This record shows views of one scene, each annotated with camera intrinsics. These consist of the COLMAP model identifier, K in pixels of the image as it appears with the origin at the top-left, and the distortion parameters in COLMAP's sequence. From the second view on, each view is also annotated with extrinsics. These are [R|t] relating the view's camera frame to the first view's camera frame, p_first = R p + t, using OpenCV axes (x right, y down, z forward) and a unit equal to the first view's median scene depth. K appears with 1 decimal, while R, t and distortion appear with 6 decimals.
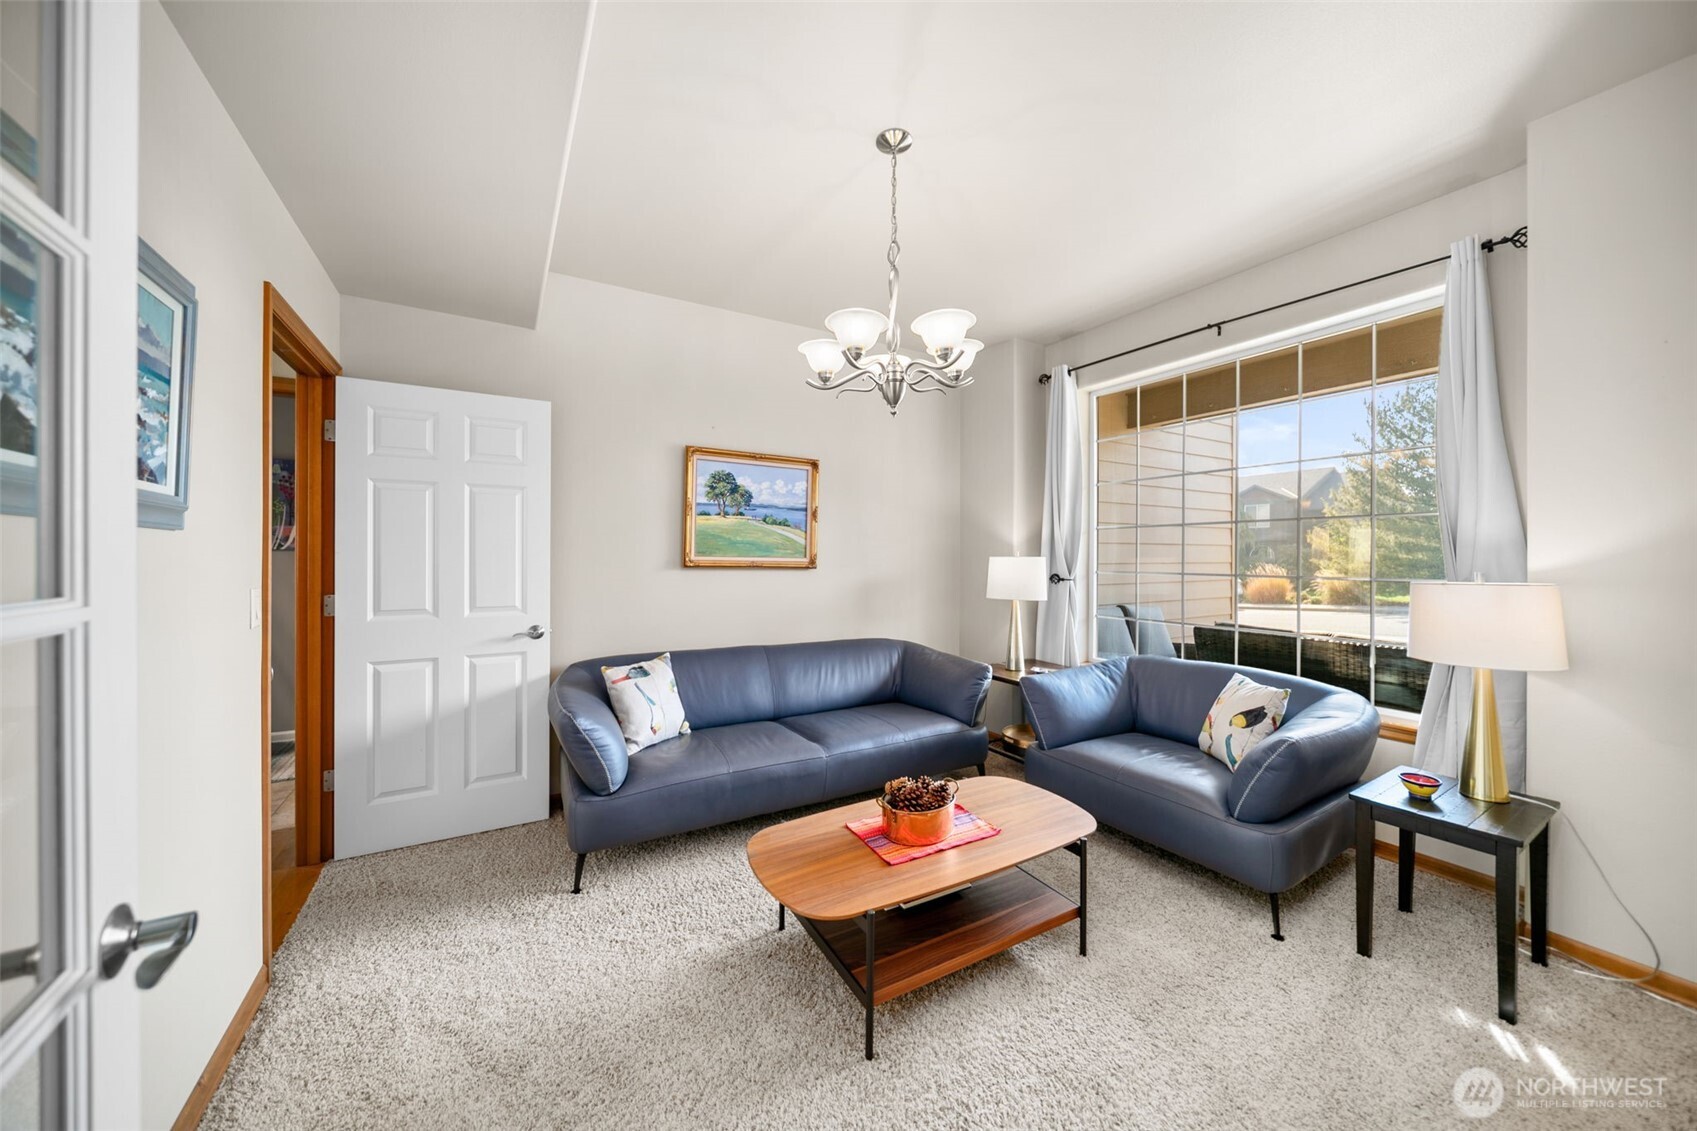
lens RADIAL K [[594.0, 0, 846.1], [0, 594.0, 557.7], [0, 0, 1]] dist [-0.002426, -0.000902]
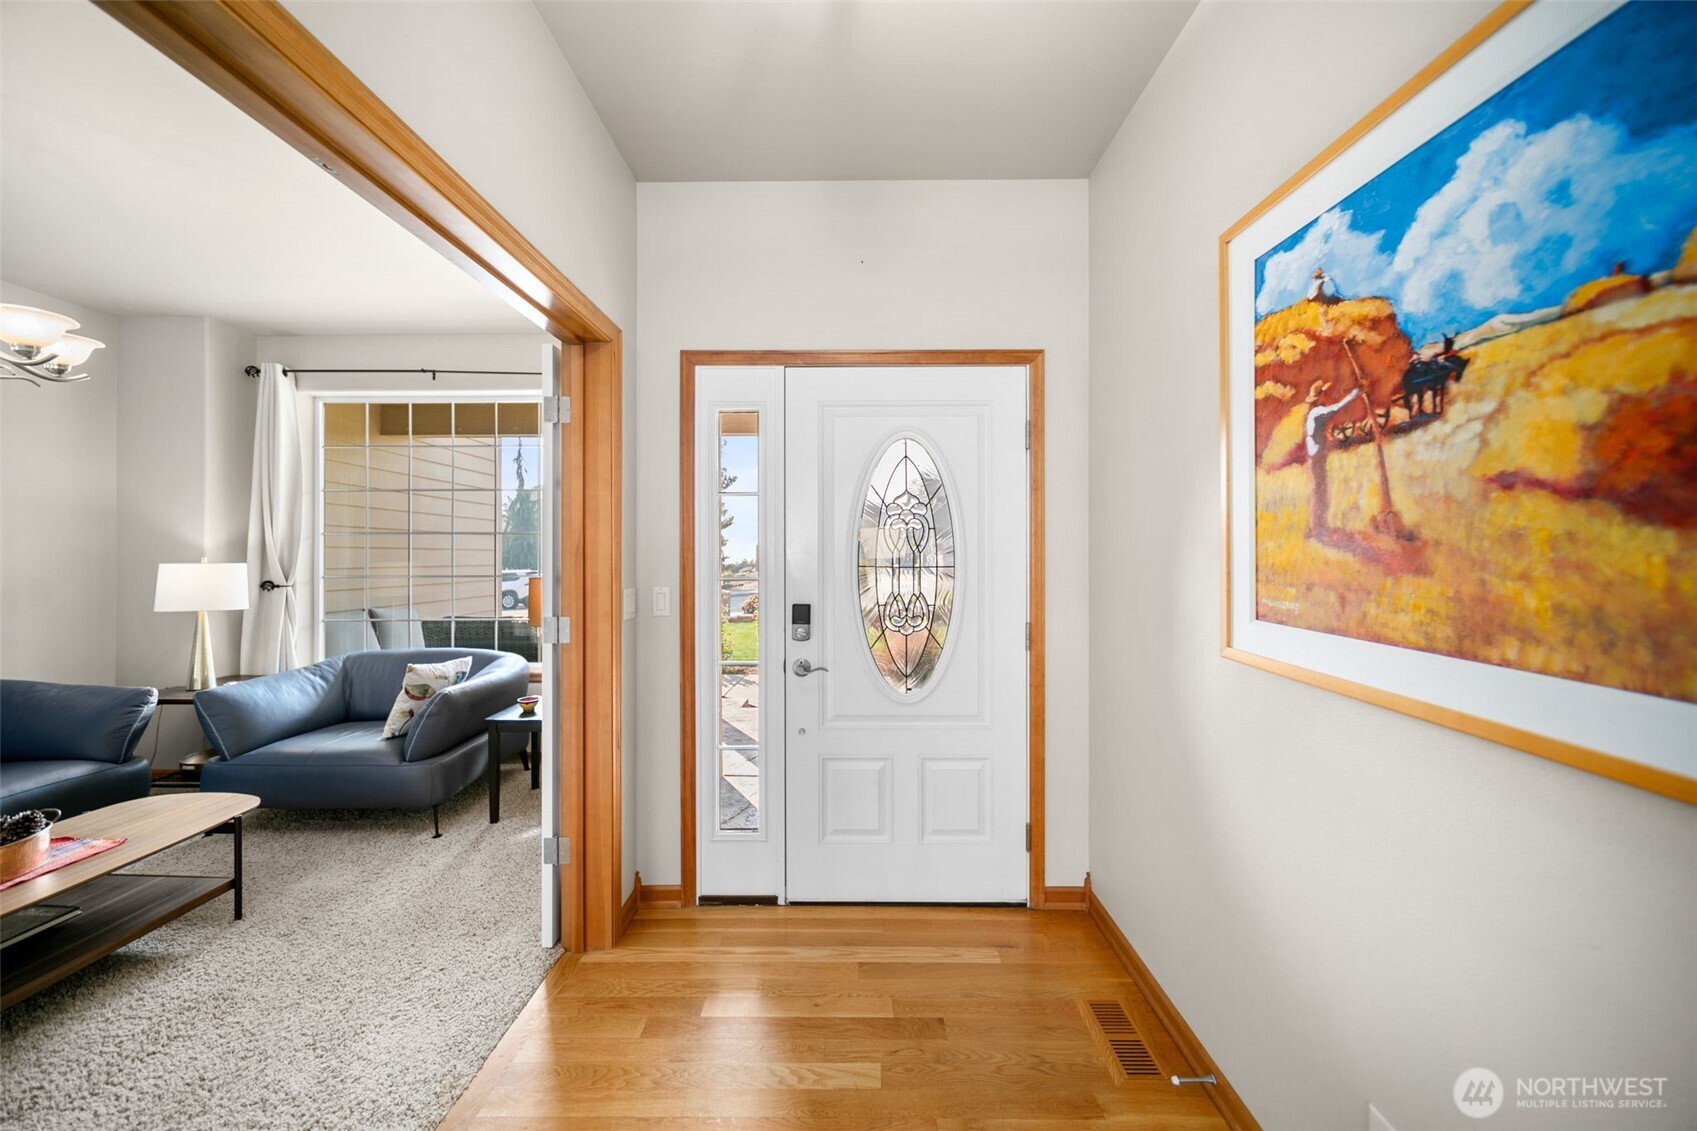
lens RADIAL K [[594.0, 0, 853.1], [0, 594.0, 555.5], [0, 0, 1]] dist [-0.002426, -0.000902]
pose [[0.508356, -0.000807, 0.861147, 0.016326], [0.005700, 0.999981, -0.002427, -0.005989], [-0.861128, 0.006143, 0.508351, -0.329391]]
